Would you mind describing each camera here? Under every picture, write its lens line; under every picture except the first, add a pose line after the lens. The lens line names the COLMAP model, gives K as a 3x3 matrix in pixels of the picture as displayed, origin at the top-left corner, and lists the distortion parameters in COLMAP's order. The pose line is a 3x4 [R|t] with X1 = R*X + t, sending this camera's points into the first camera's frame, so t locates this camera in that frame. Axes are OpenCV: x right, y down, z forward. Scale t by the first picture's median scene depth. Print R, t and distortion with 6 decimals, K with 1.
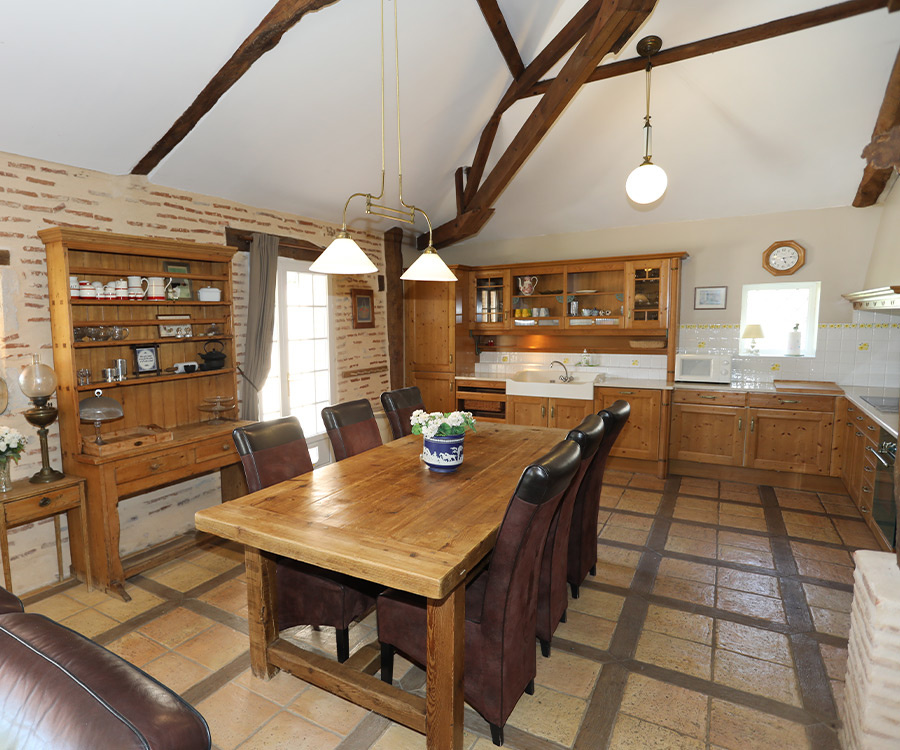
lens RADIAL K [[521.5, 0, 450.0], [0, 521.5, 375.0], [0, 0, 1]] dist [-0.054364, -0.000237]
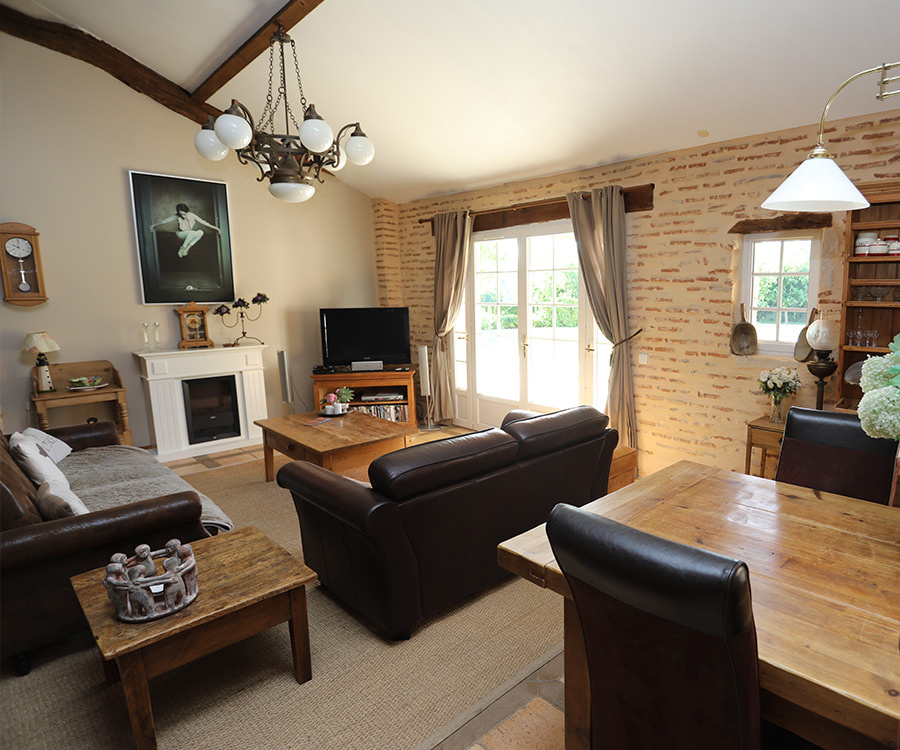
lens RADIAL K [[521.5, 0, 450.0], [0, 521.5, 375.0], [0, 0, 1]] dist [-0.054364, -0.000237]
pose [[-0.321587, 0.171837, -0.931157, 0.452019], [-0.085054, 0.974178, 0.209150, -0.063363], [0.943052, 0.146458, -0.298667, 0.585716]]
